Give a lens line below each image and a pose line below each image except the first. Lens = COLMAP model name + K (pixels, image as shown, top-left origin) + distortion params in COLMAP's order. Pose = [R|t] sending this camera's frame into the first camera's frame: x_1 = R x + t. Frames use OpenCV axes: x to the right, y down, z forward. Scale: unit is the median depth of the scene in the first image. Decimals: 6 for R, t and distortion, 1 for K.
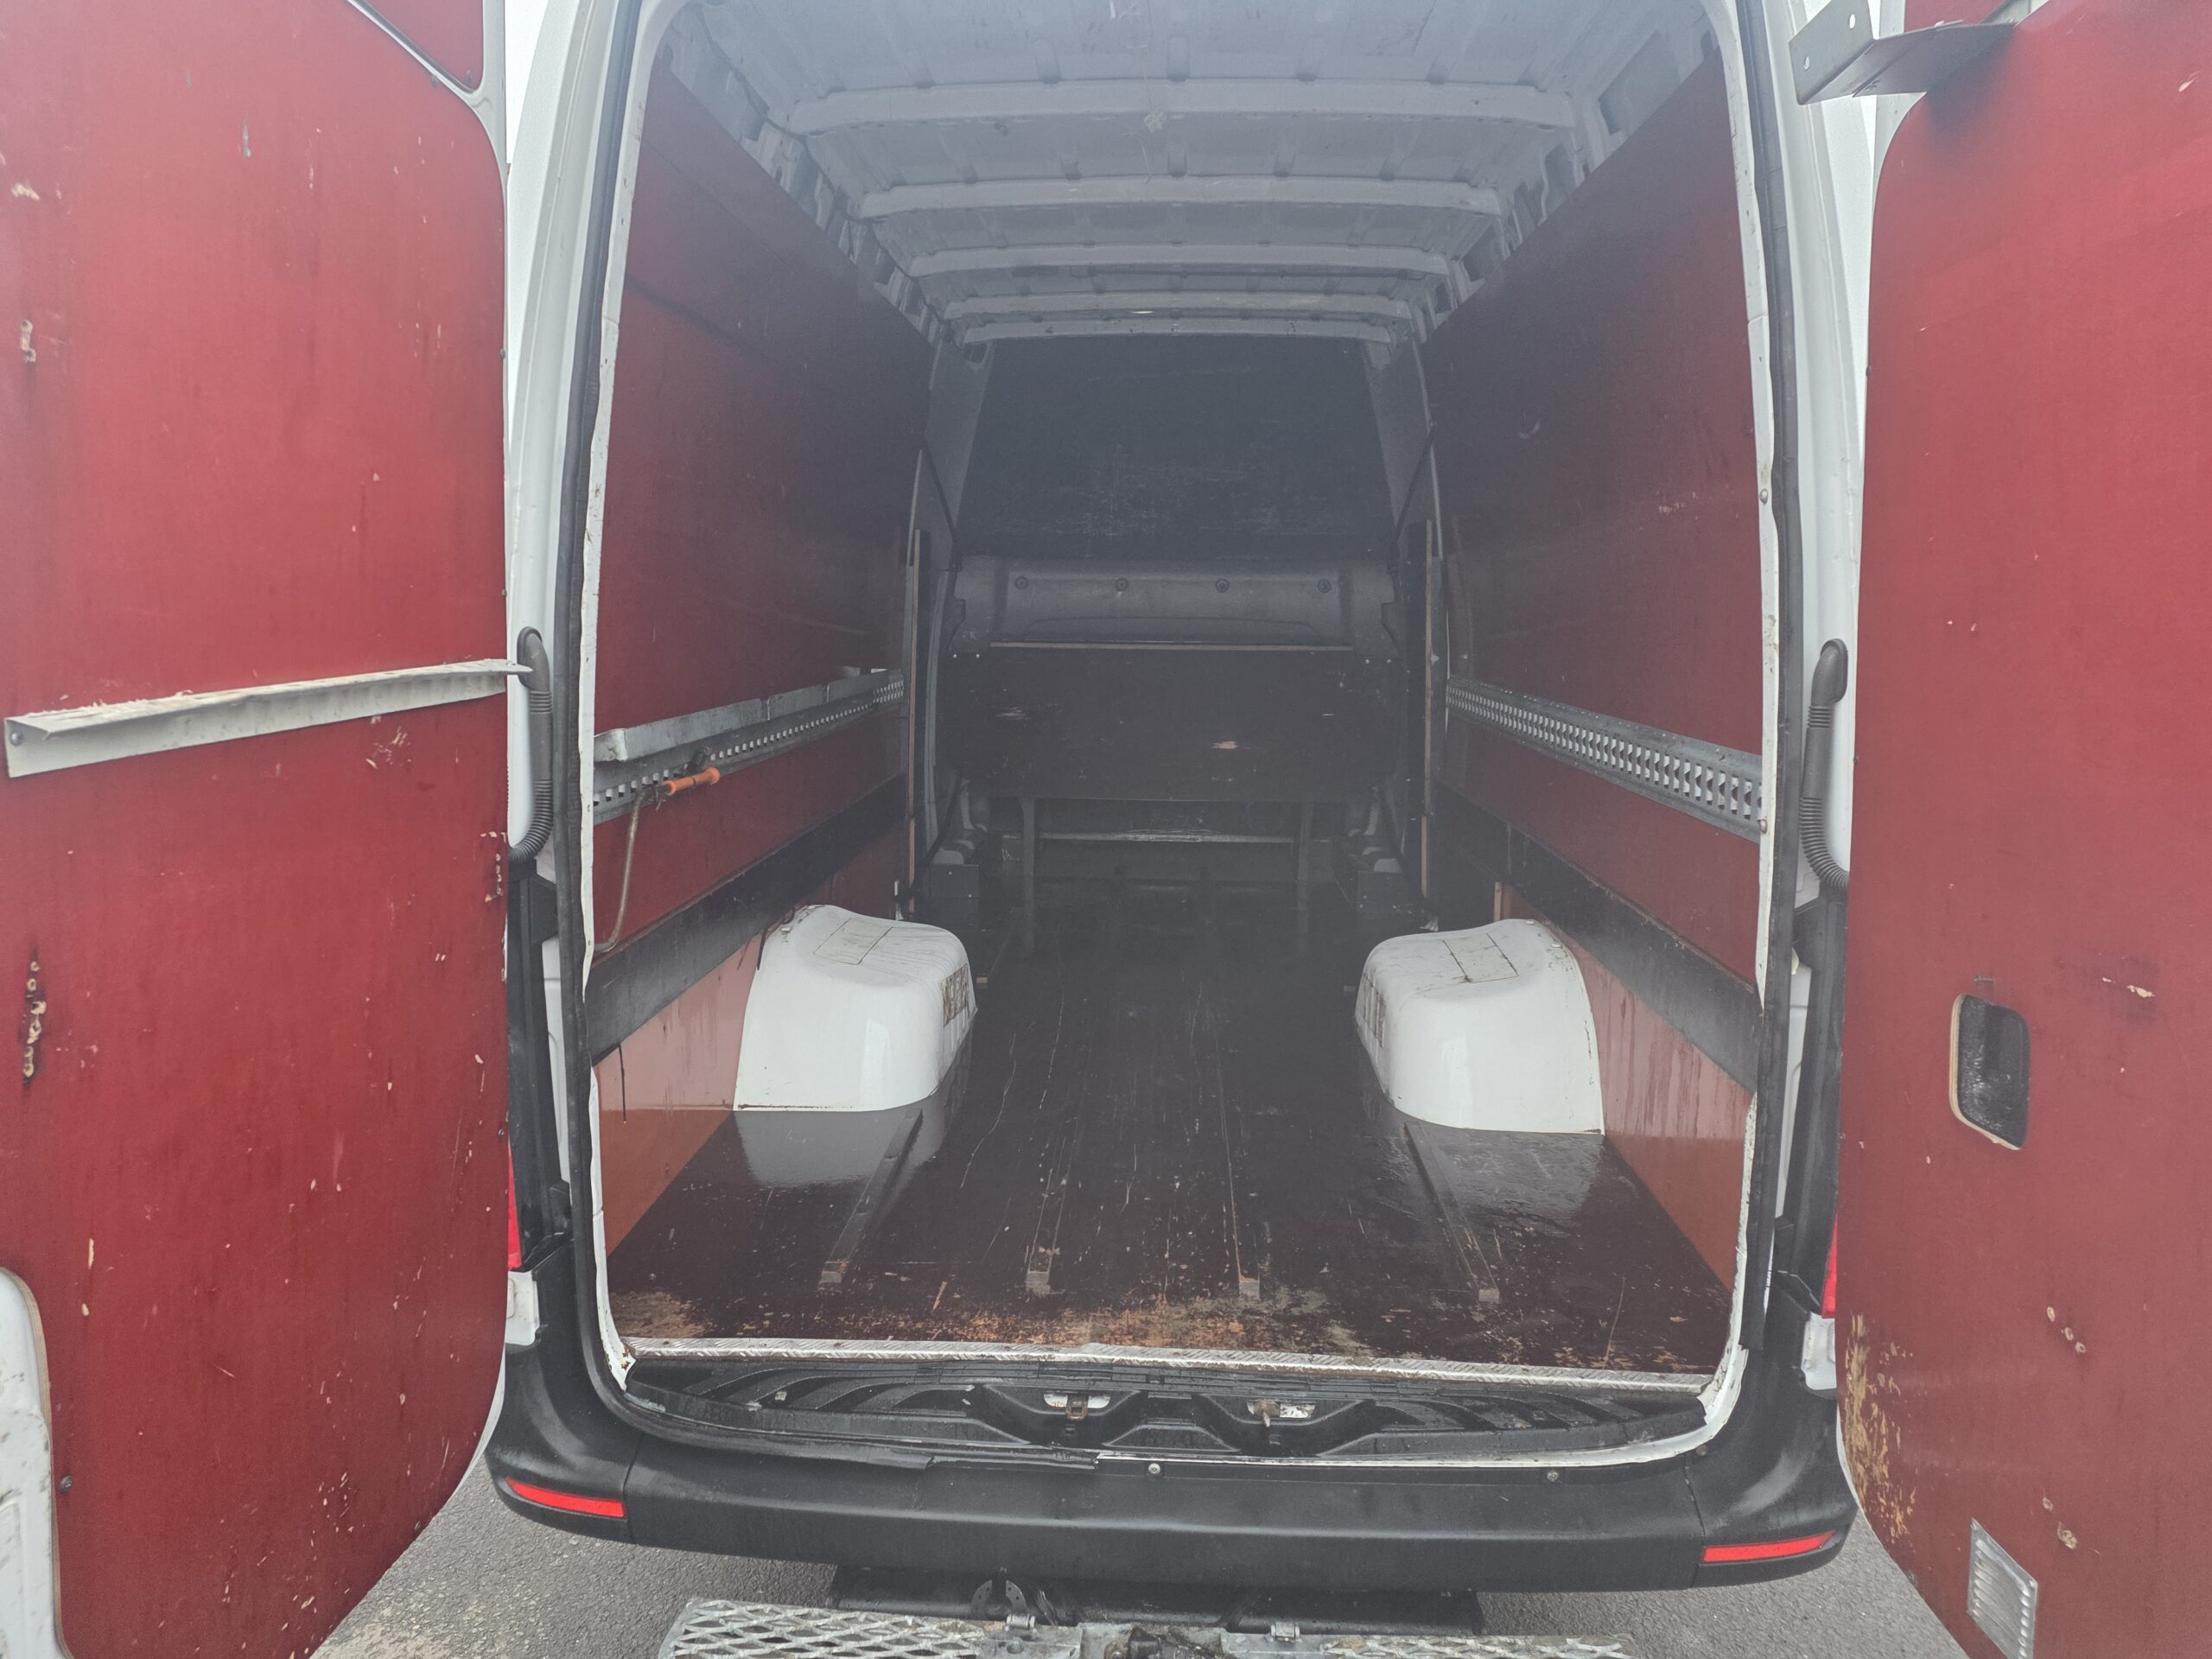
lens RADIAL K [[1509.5, 0, 1106.0], [0, 1509.5, 829.5], [0, 0, 1]] dist [0.087956, -0.052752]
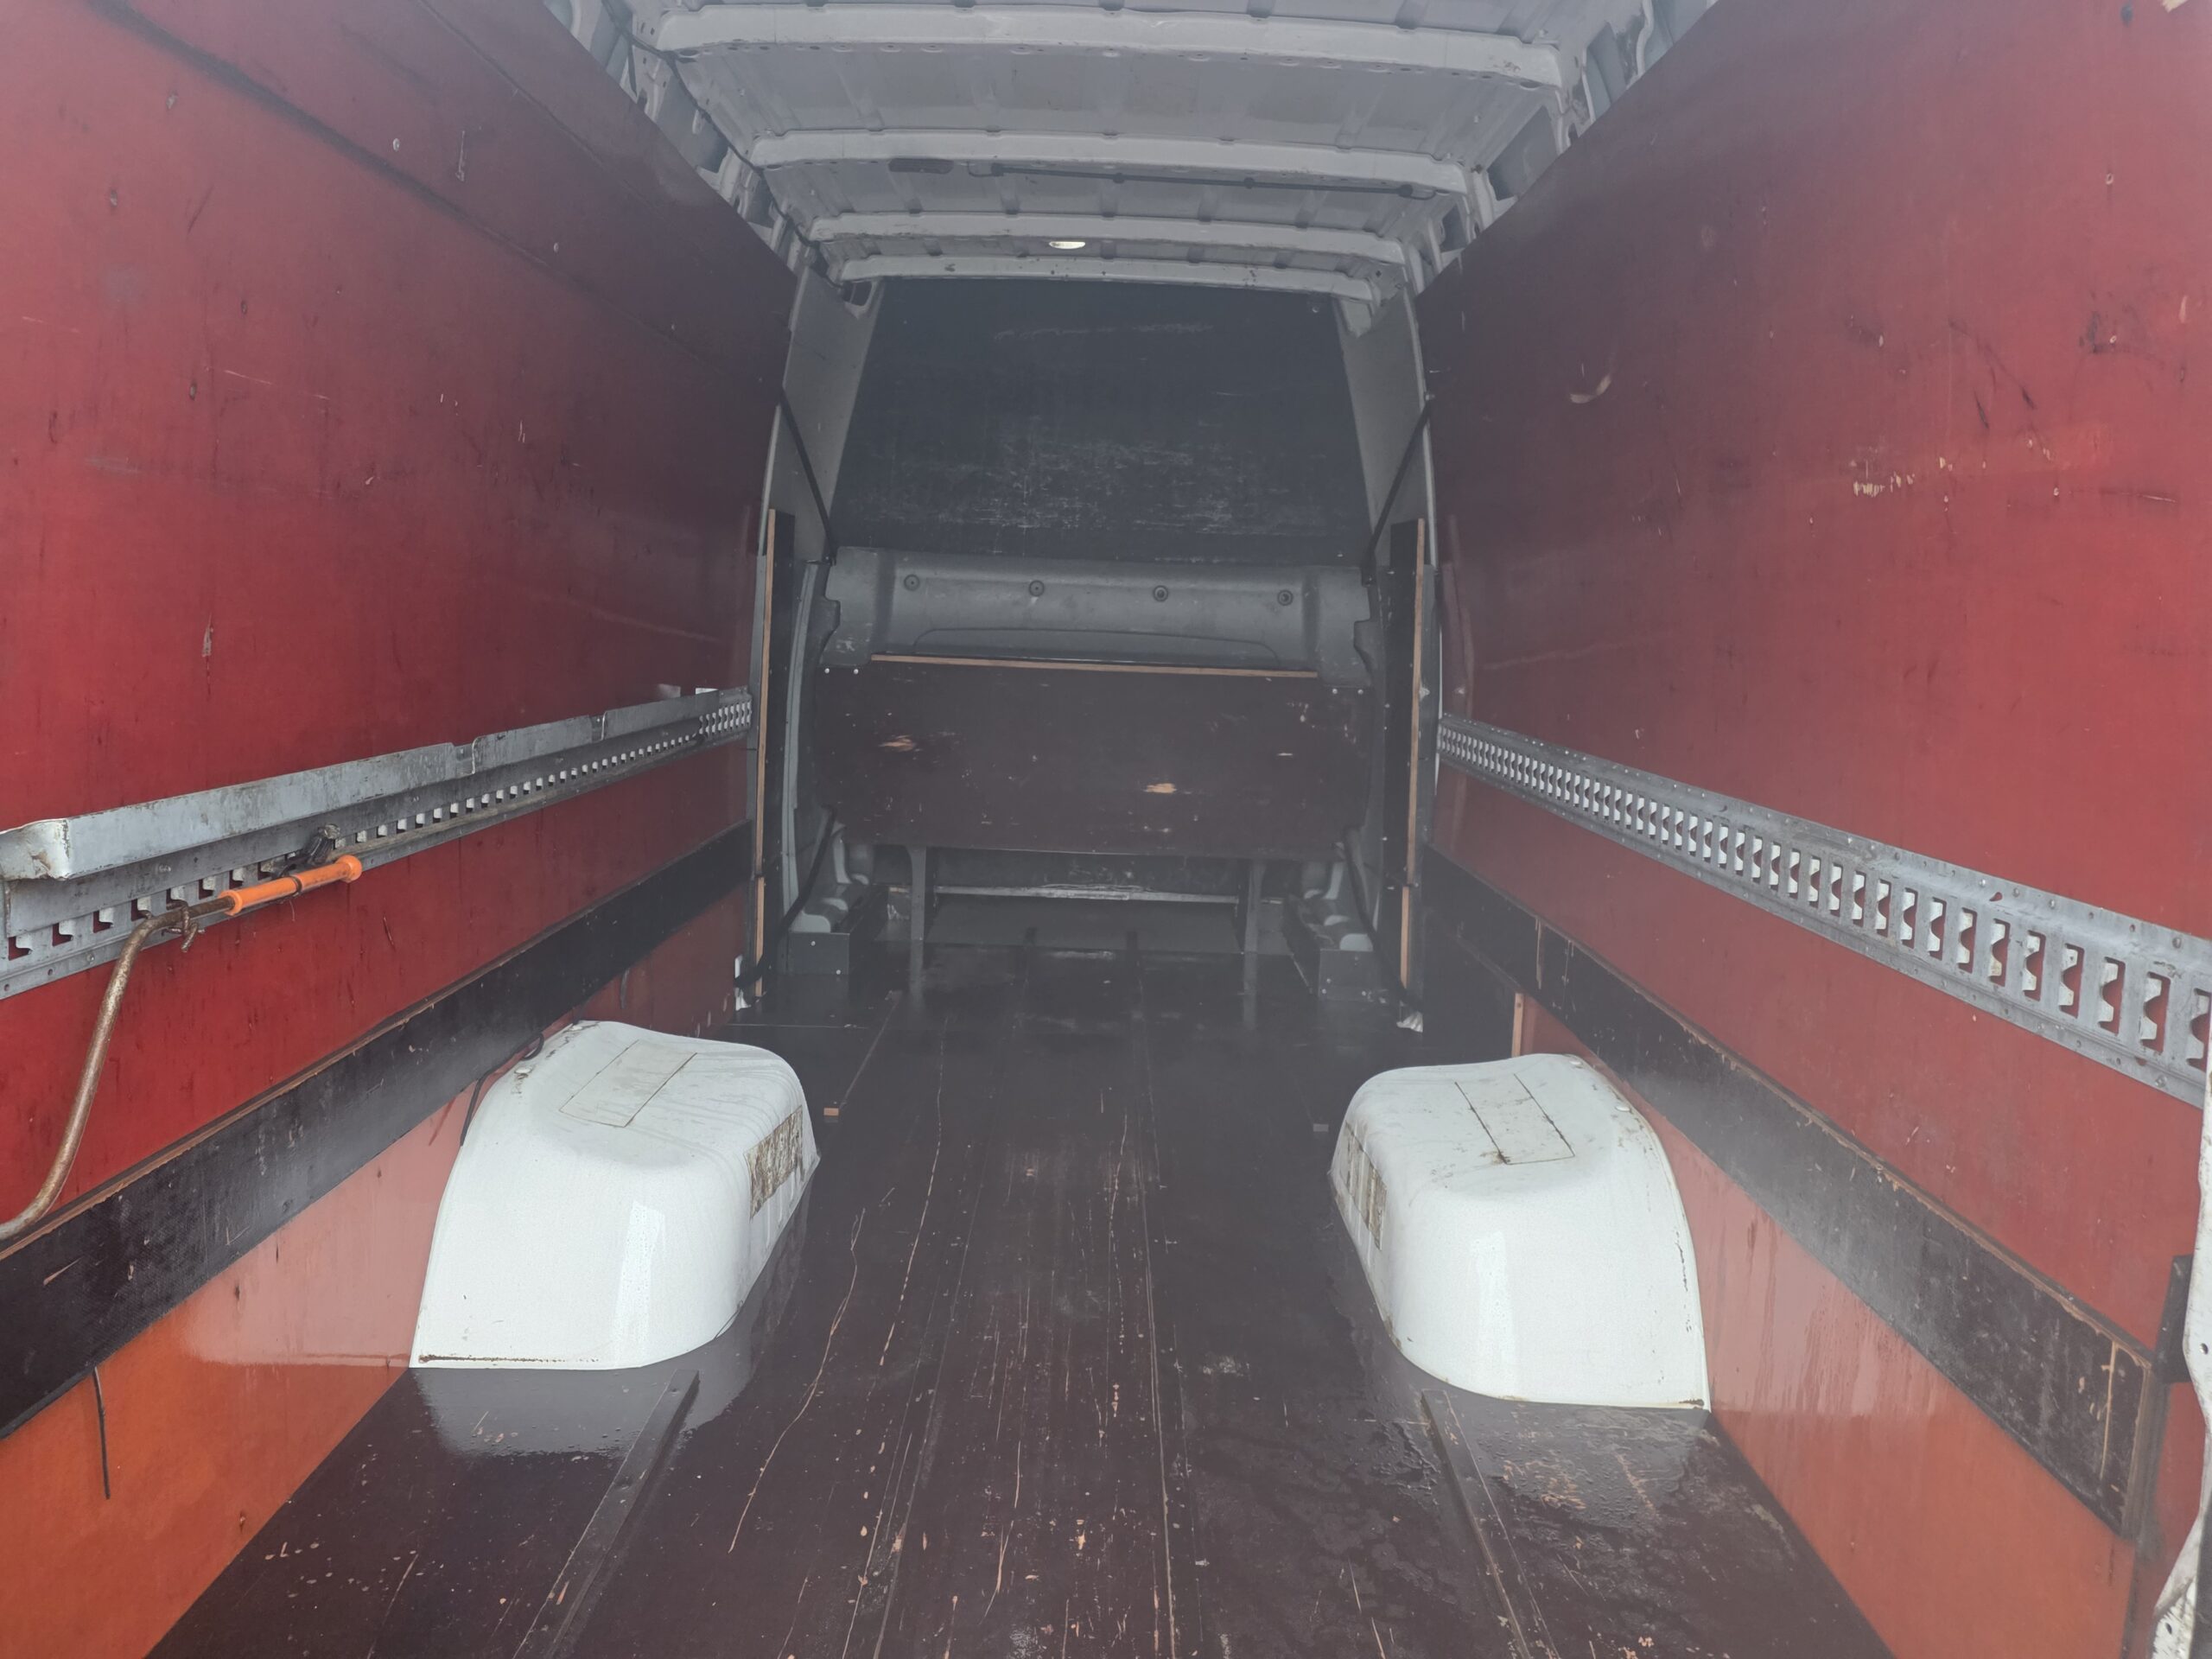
lens RADIAL K [[1432.3, 0, 1127.9], [0, 1432.3, 825.2], [0, 0, 1]] dist [0.039585, -0.042350]
pose [[0.997846, 0.018605, 0.062900, 0.015006], [-0.018522, 0.999827, -0.001892, -0.039028], [-0.062924, 0.000723, 0.998018, 0.261704]]
